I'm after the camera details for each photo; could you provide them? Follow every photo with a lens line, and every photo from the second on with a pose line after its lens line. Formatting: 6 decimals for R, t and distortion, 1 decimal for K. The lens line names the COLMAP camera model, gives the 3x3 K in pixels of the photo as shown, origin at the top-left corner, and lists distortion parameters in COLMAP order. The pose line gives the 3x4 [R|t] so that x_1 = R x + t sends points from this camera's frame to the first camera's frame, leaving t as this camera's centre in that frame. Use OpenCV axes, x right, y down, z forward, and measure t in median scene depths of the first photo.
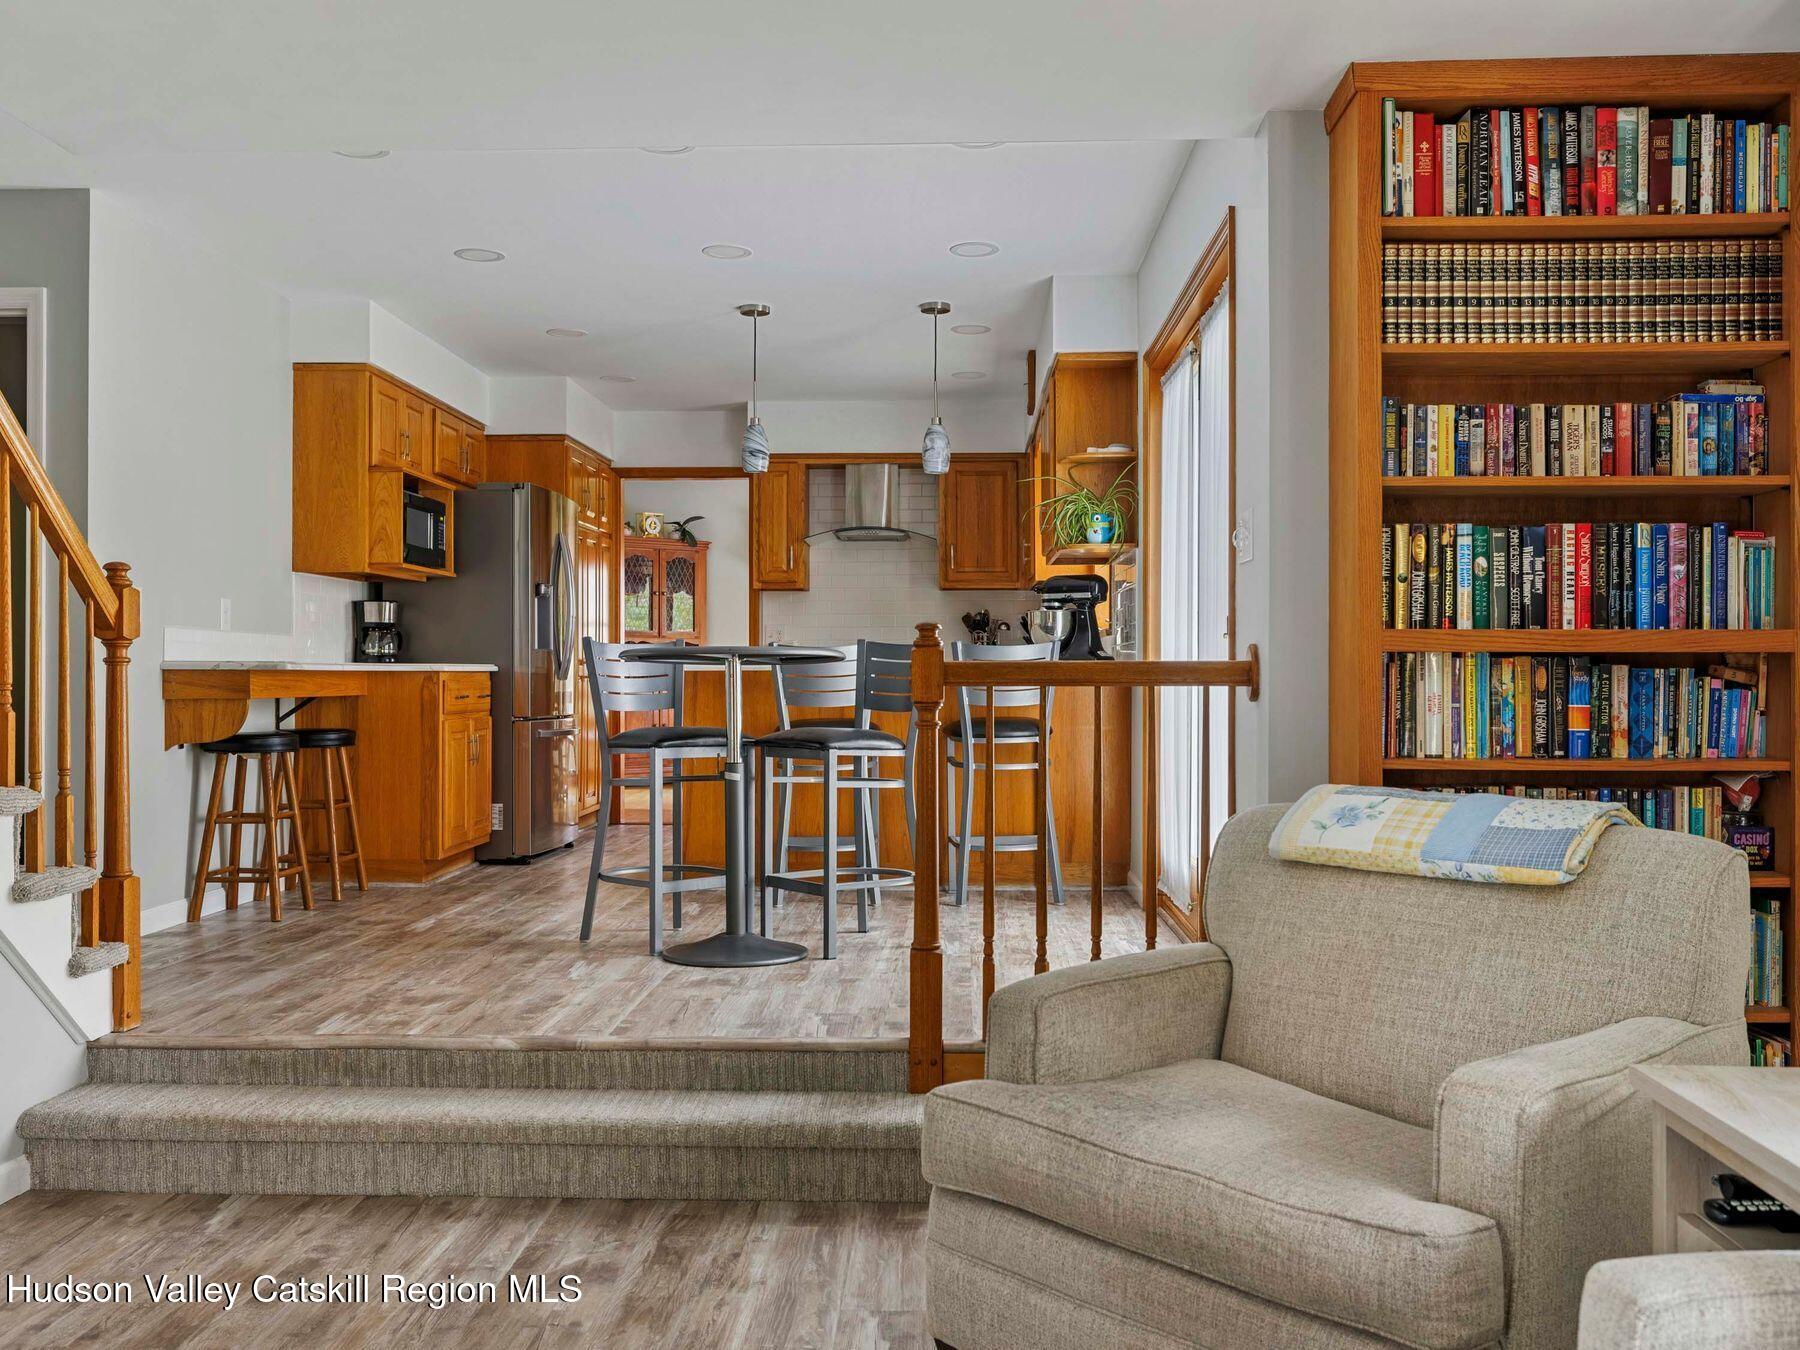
lens RADIAL K [[1582.9, 0, 905.6], [0, 1582.9, 661.0], [0, 0, 1]] dist [0.003209, -0.008682]
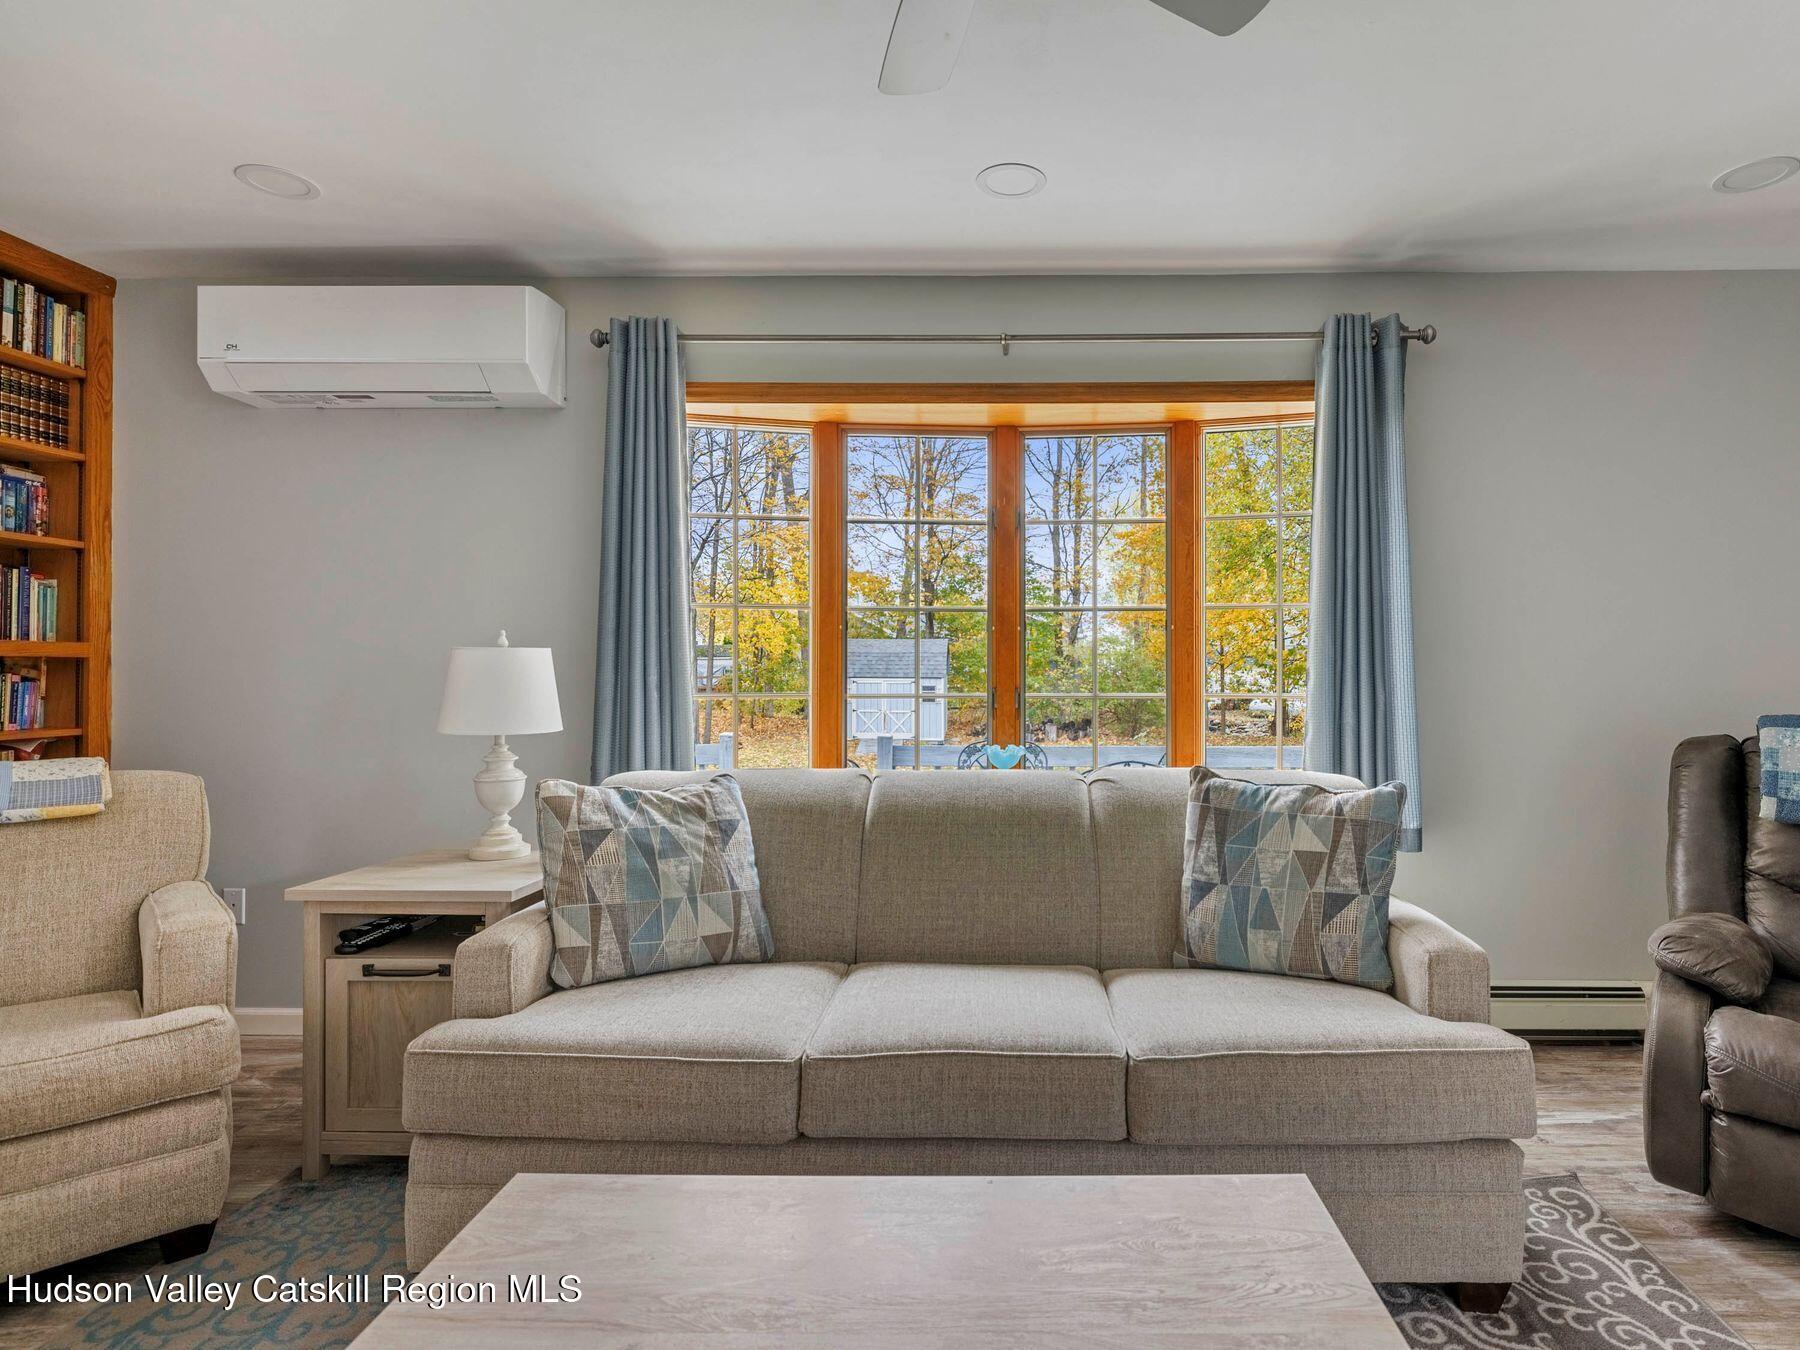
lens RADIAL K [[1007.8, 0, 994.7], [0, 1007.8, 652.2], [0, 0, 1]] dist [-0.003344, 0.000076]
pose [[-0.013875, 0.018405, 0.999734, -0.380416], [-0.008257, 0.999794, -0.018520, 0.000190], [-0.999870, -0.008512, -0.013720, 0.115895]]
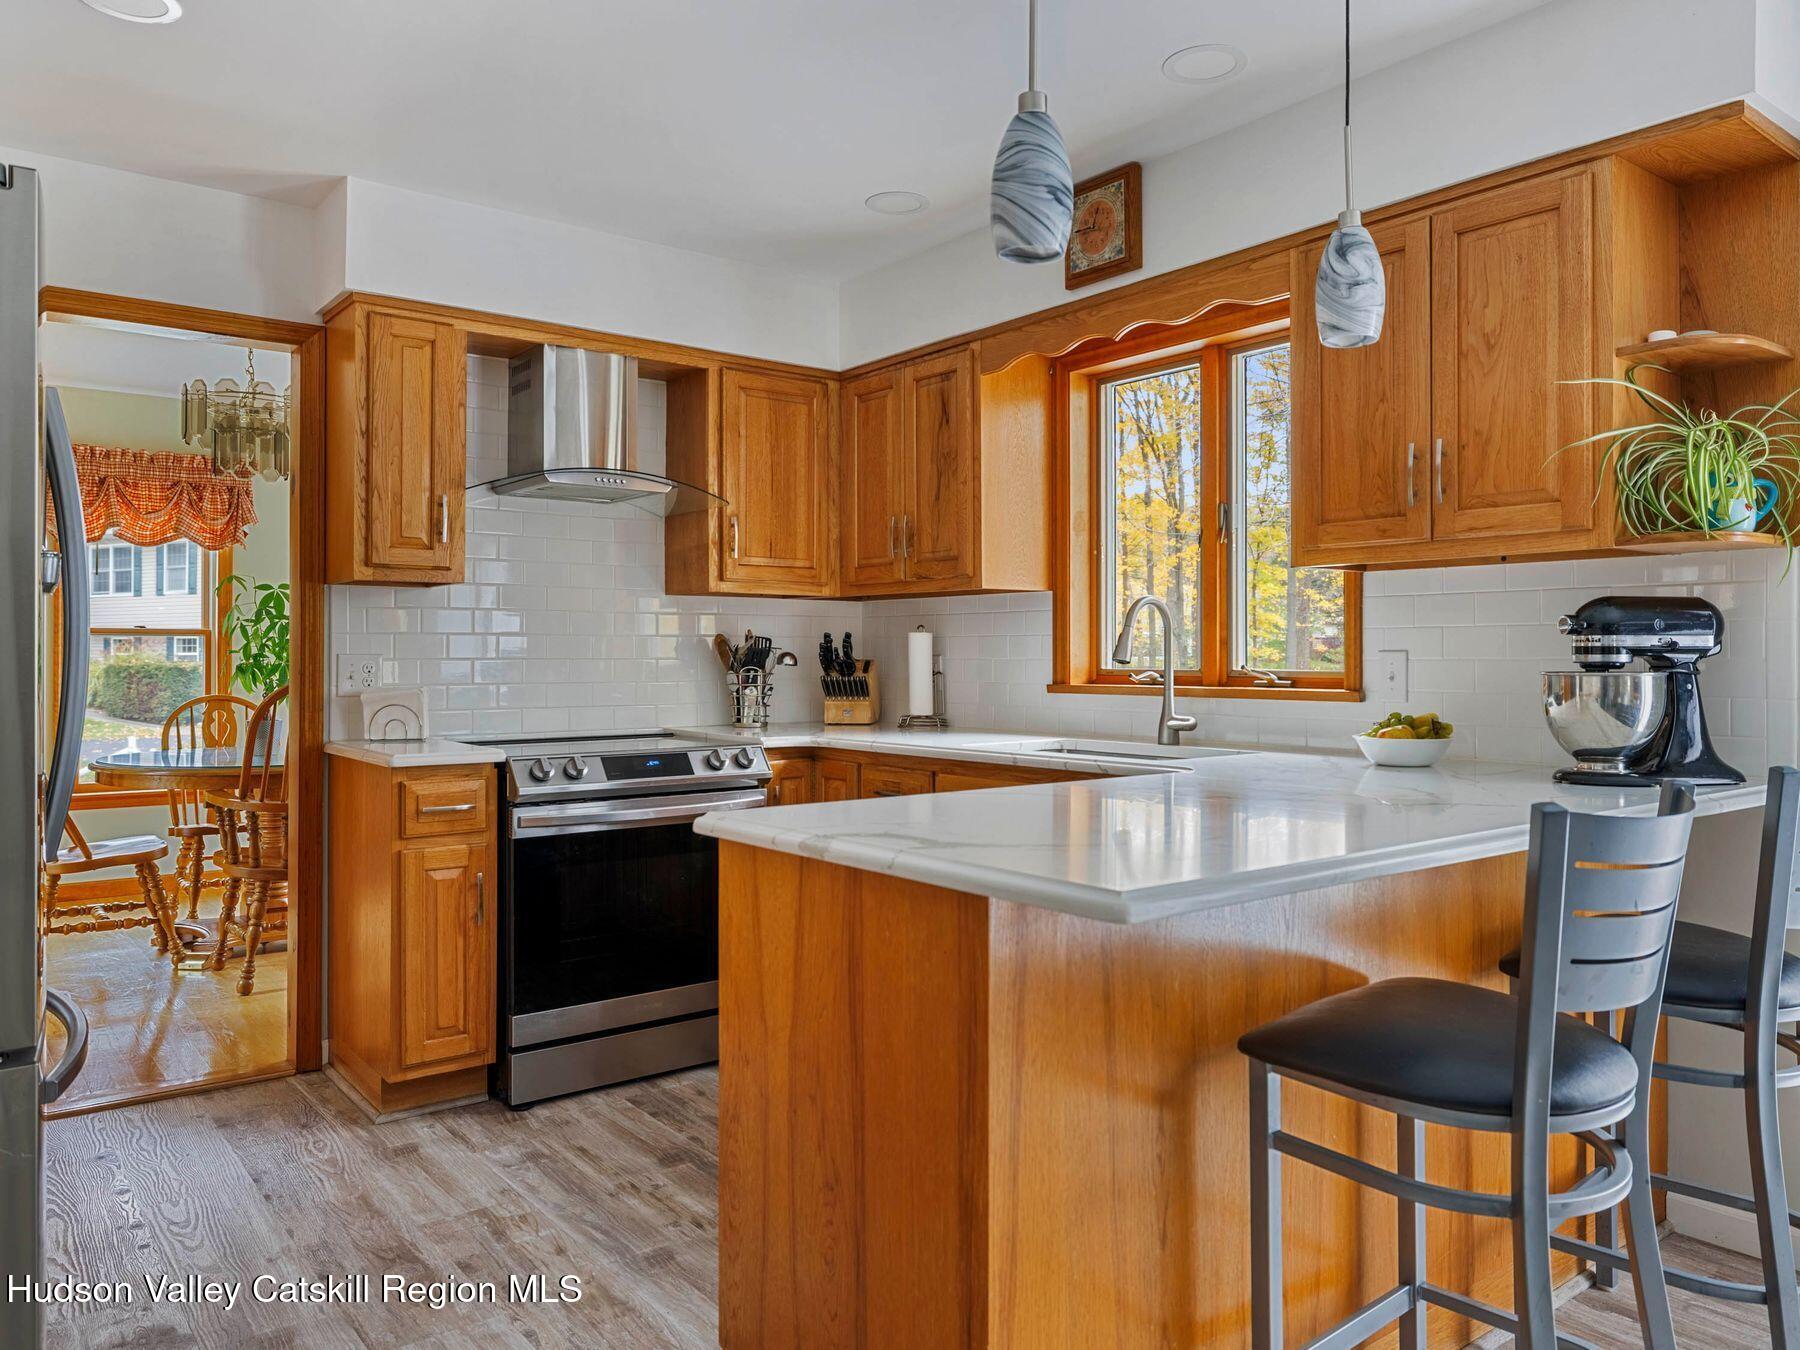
lens RADIAL K [[1299.3, 0, 948.4], [0, 1299.3, 644.3], [0, 0, 1]] dist [-0.003937, -0.001862]
pose [[0.755747, 0.006065, 0.654835, -0.550388], [-0.005534, 0.999981, -0.002874, -0.068087], [-0.654840, -0.001452, 0.755766, 1.527240]]
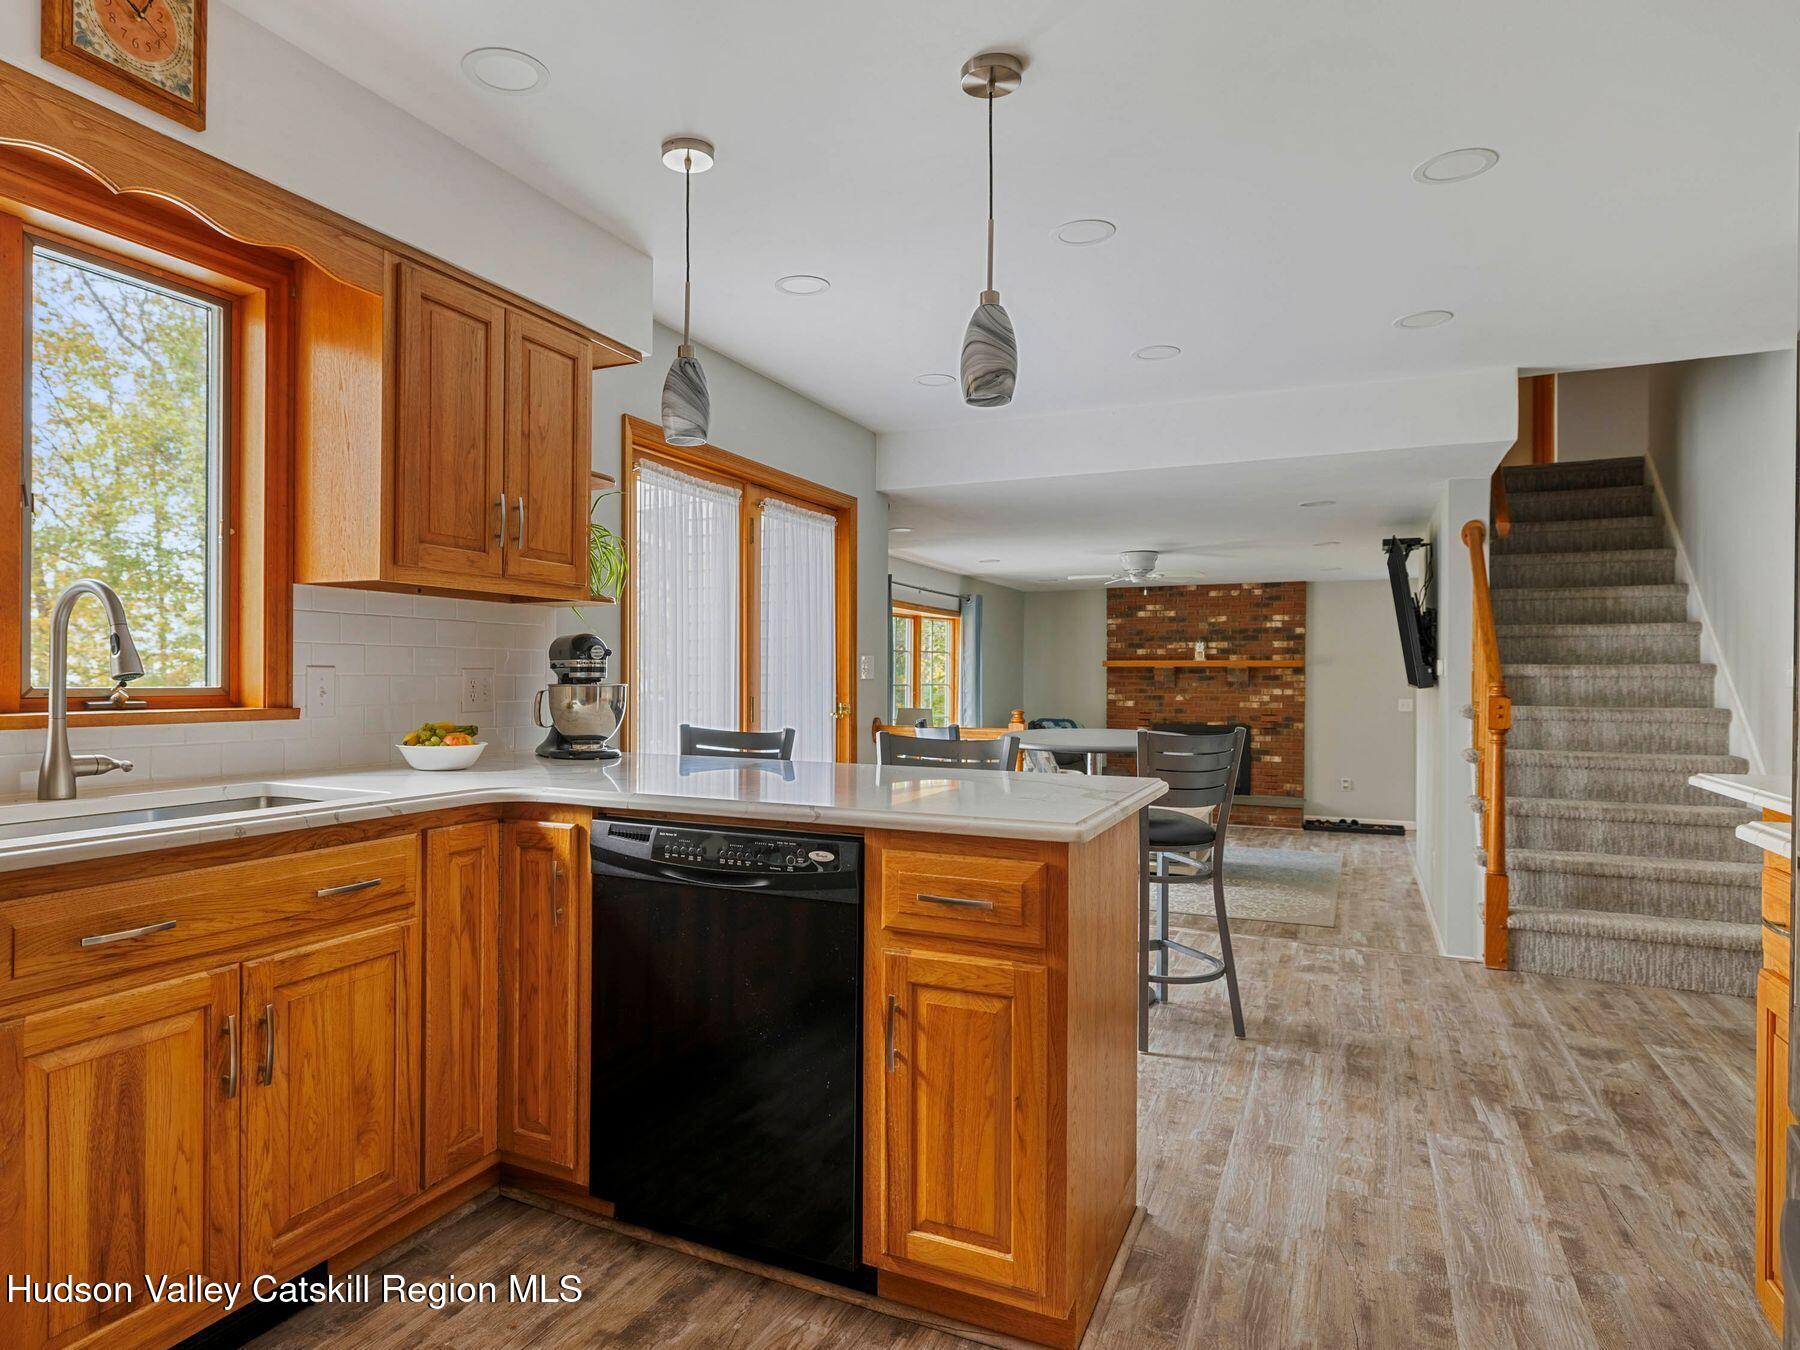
lens RADIAL K [[1007.8, 0, 855.1], [0, 1007.8, 675.2], [0, 0, 1]] dist [-0.003344, 0.000076]
pose [[-0.907548, -0.002038, 0.419944, -0.363430], [-0.009227, 0.999844, -0.015088, -0.054741], [-0.419848, -0.017568, -0.907424, 2.475753]]
